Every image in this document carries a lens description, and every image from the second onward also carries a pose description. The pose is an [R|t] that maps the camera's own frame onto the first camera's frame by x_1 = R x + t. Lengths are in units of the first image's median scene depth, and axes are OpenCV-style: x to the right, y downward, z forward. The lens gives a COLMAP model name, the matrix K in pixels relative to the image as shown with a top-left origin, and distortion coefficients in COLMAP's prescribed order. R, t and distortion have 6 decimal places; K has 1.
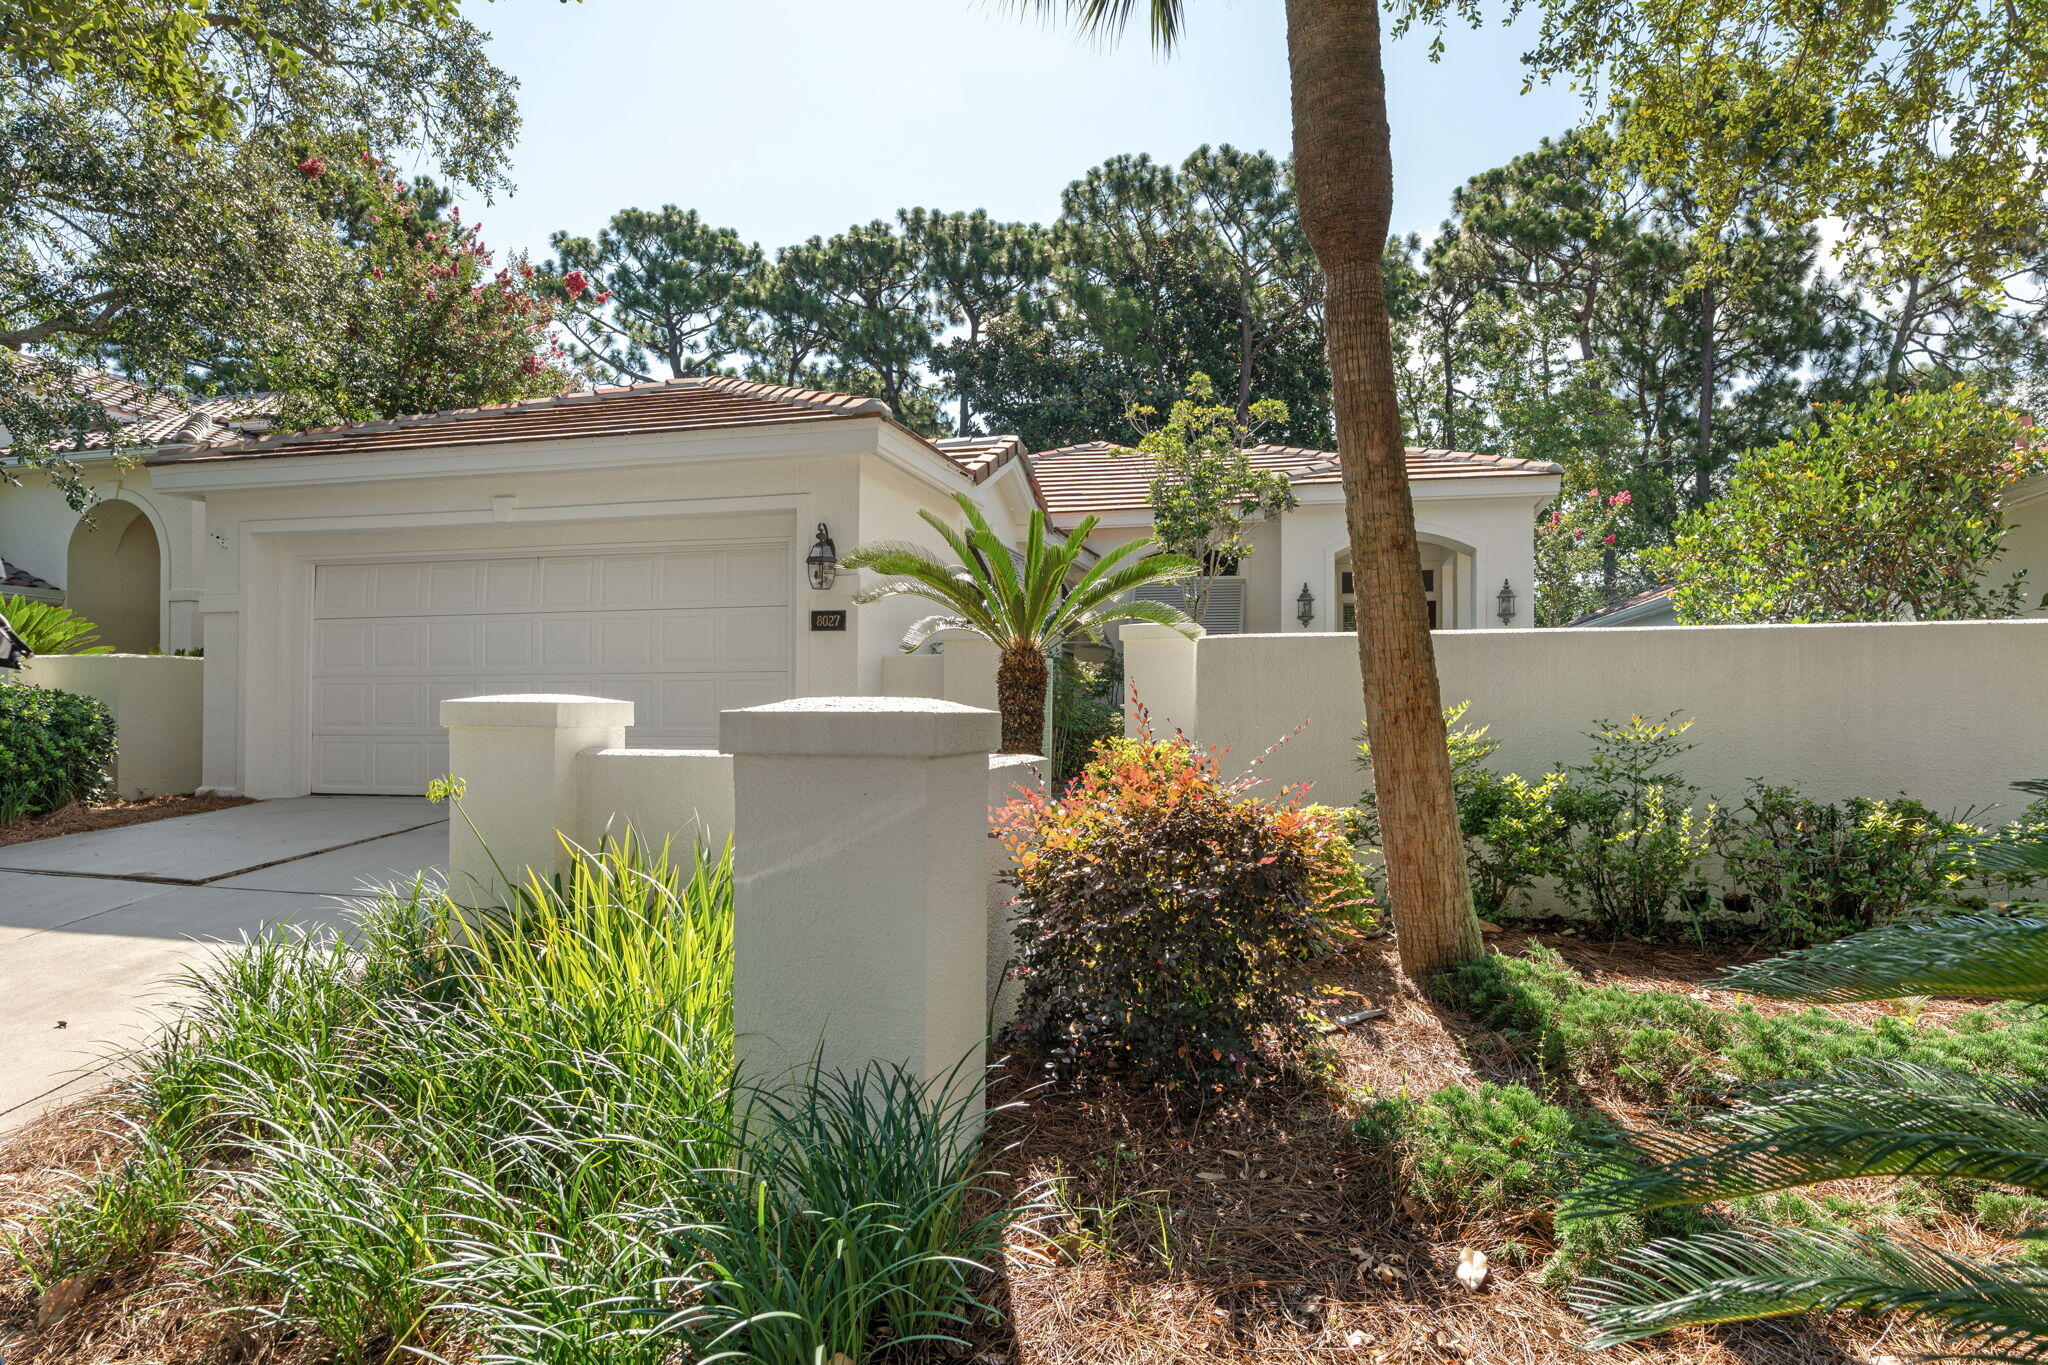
lens RADIAL K [[1177.0, 0, 1060.0], [0, 1177.0, 690.5], [0, 0, 1]] dist [0.001726, -0.000479]
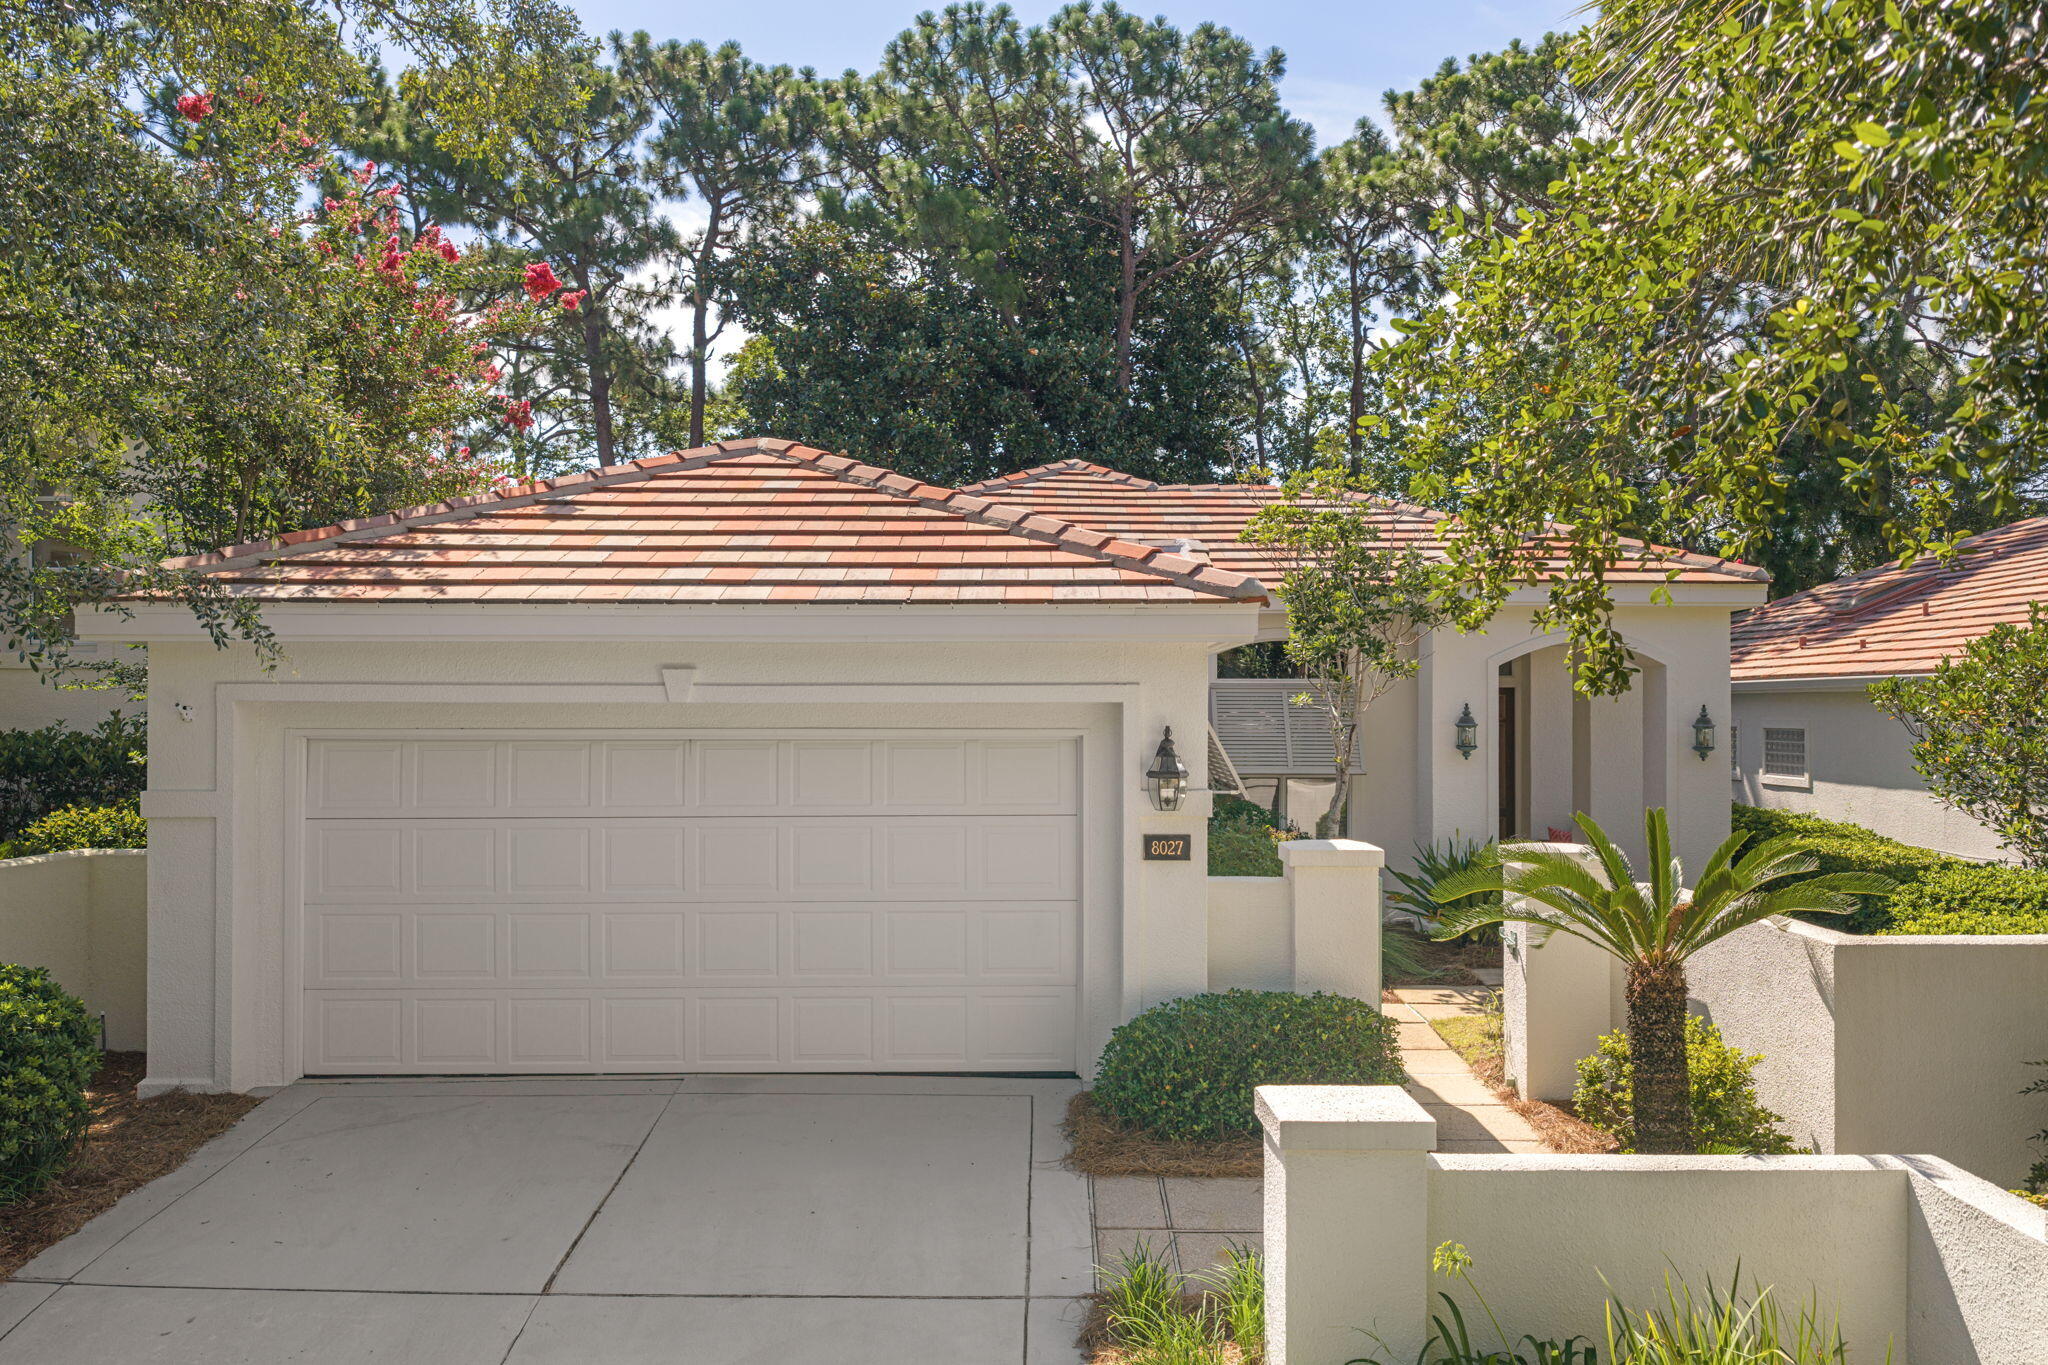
lens RADIAL K [[1759.1, 0, 1024.8], [0, 1759.1, 649.1], [0, 0, 1]] dist [0.006116, -0.019041]
pose [[0.966956, 0.005125, 0.254891, -0.184311], [-0.003737, 0.999975, -0.005929, -0.057775], [-0.254915, 0.004780, 0.966952, -0.033928]]
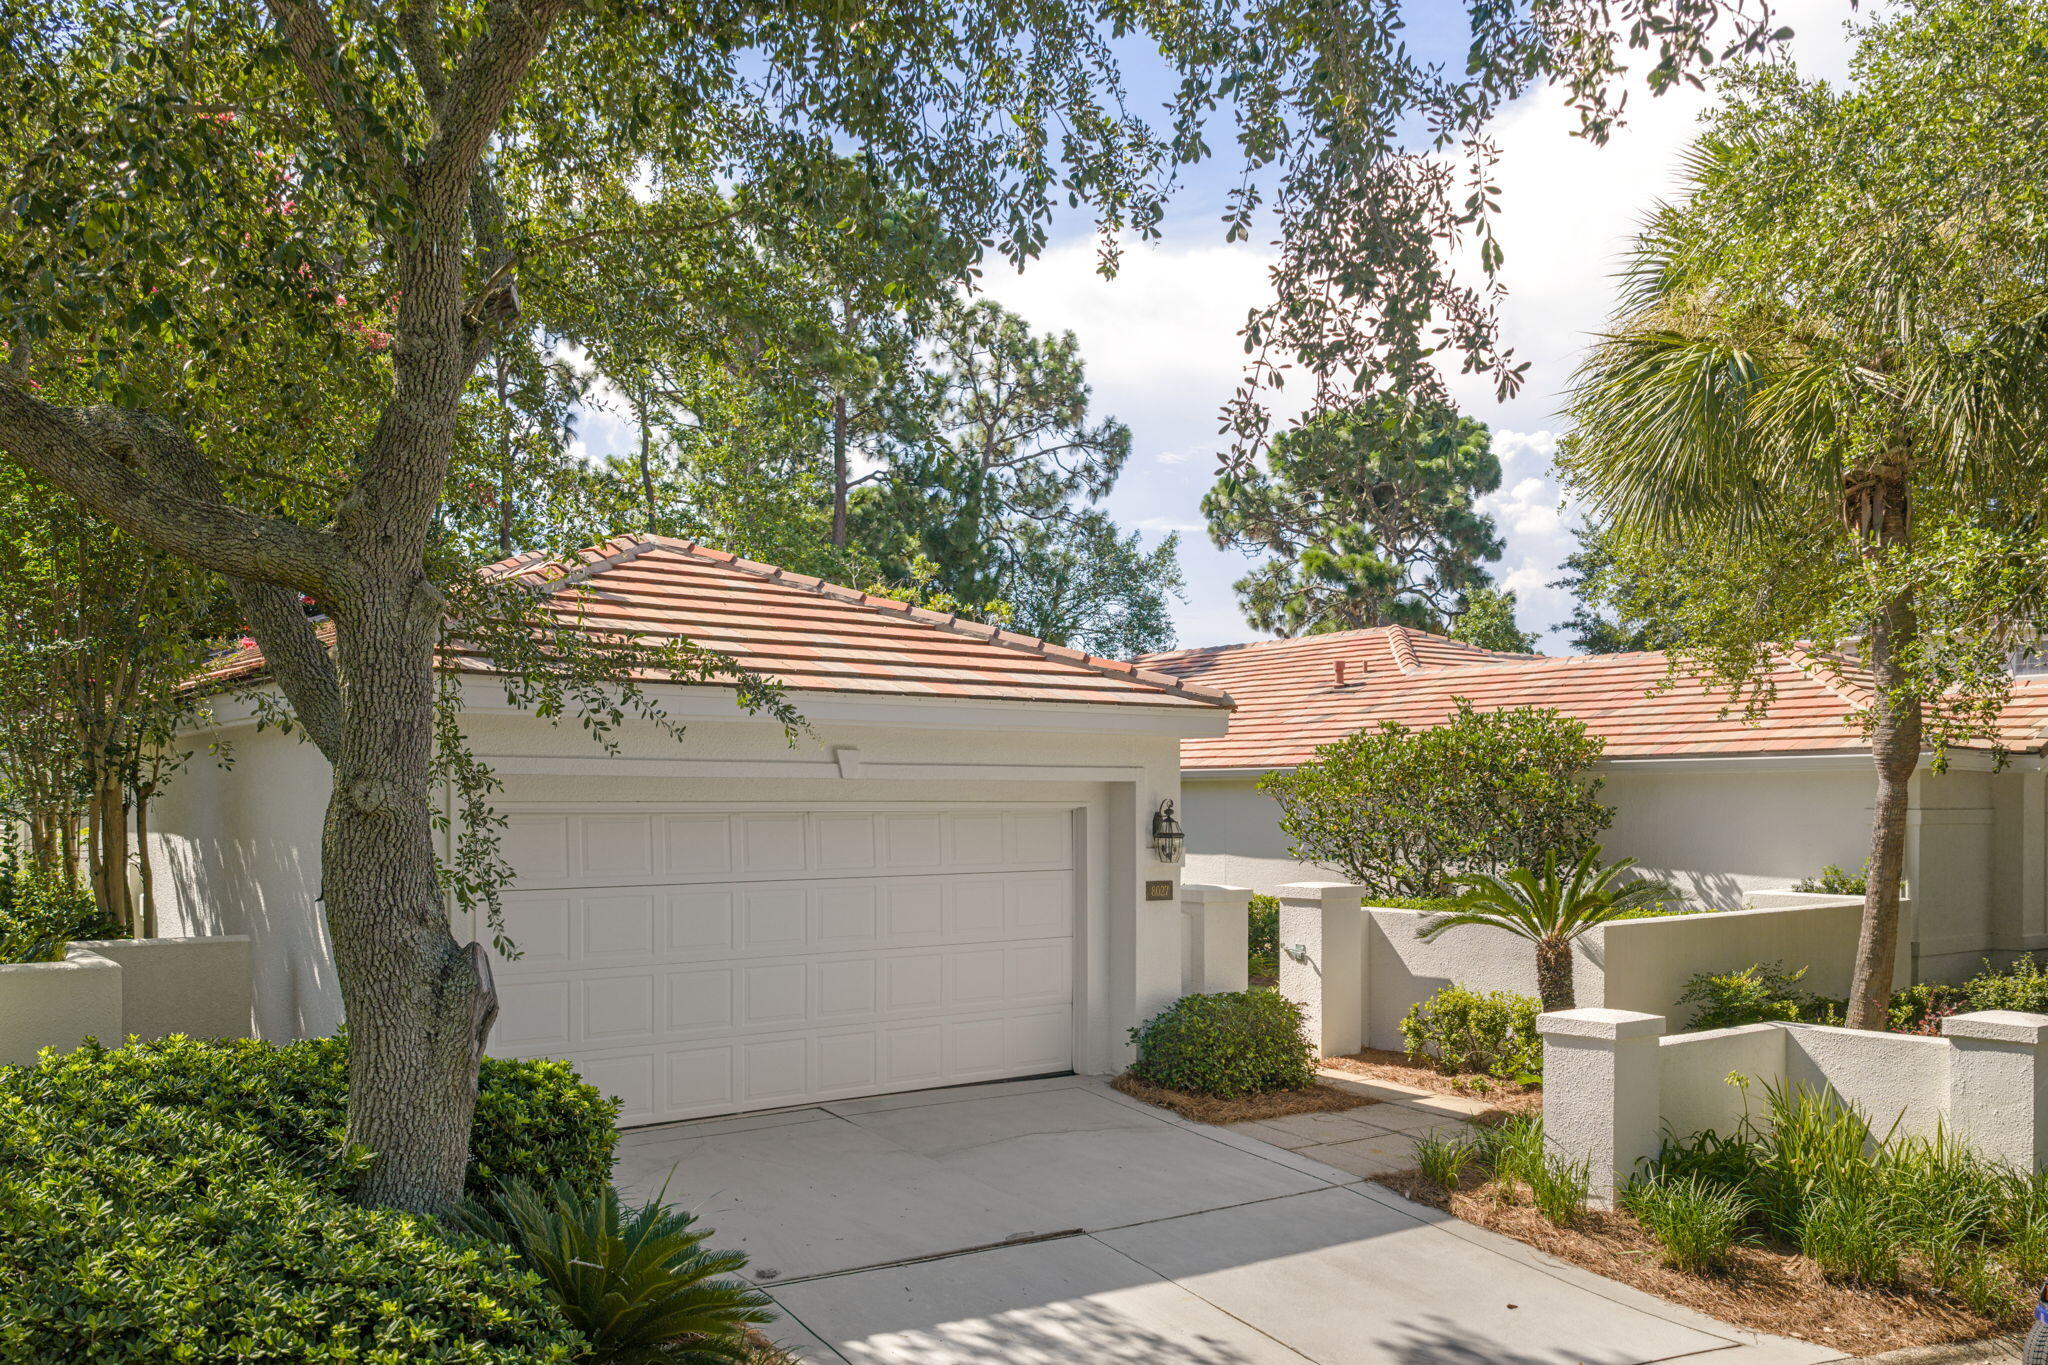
lens RADIAL K [[1774.6, 0, 1014.9], [0, 1774.6, 756.1], [0, 0, 1]] dist [0.137748, -0.002558]
pose [[0.616730, 0.014733, 0.787037, -0.475717], [-0.020314, 0.999790, -0.002798, -0.053775], [-0.786913, -0.014262, 0.616899, 0.041490]]
